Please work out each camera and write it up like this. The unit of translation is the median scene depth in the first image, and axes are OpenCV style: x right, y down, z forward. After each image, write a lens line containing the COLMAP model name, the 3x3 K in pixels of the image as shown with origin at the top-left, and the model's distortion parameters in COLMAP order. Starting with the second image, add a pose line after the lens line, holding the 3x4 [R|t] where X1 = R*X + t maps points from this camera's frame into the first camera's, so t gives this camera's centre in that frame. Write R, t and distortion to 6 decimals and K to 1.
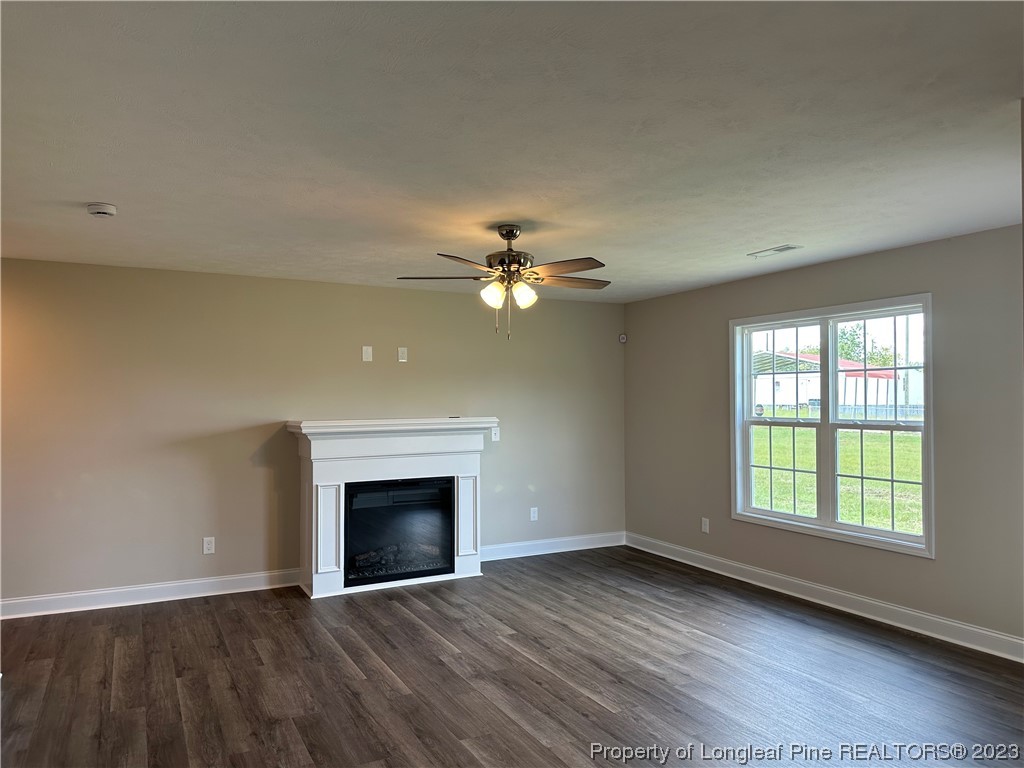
lens RADIAL K [[712.8, 0, 512.0], [0, 712.8, 384.0], [0, 0, 1]] dist [0.068728, -0.106001]
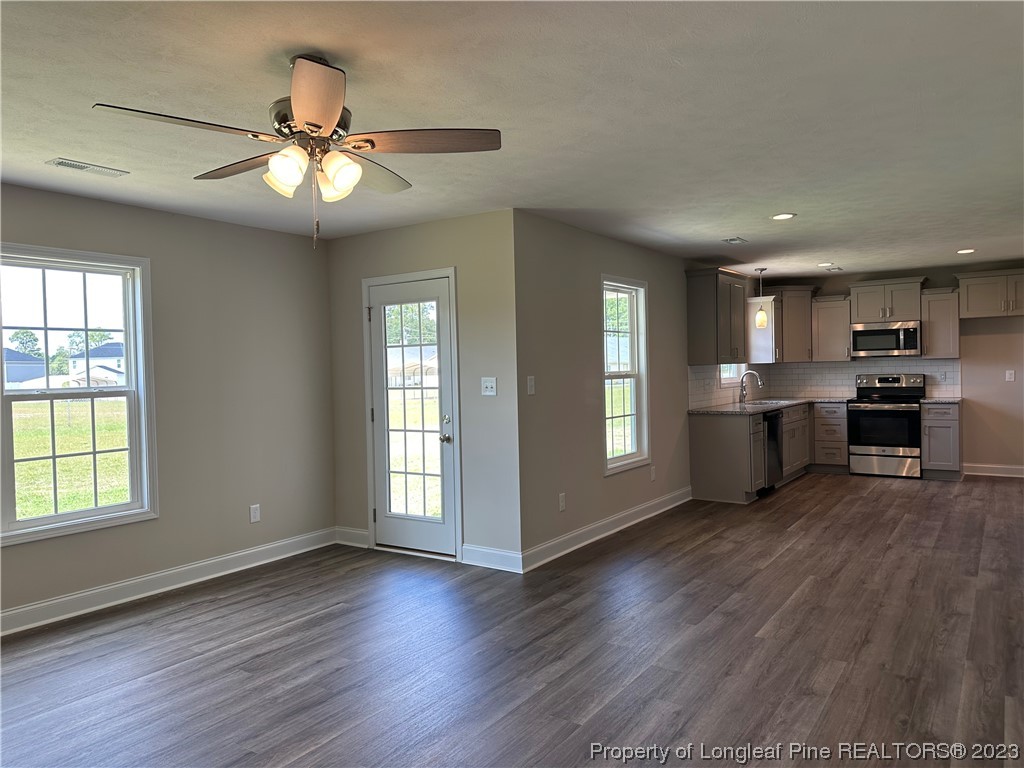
lens RADIAL K [[731.2, 0, 512.0], [0, 731.2, 384.0], [0, 0, 1]] dist [-0.005456, -0.003485]
pose [[-0.464612, -0.006537, 0.885490, -0.544317], [0.005931, 0.999927, 0.010494, 0.041494], [-0.885494, 0.010128, -0.464540, 0.978841]]
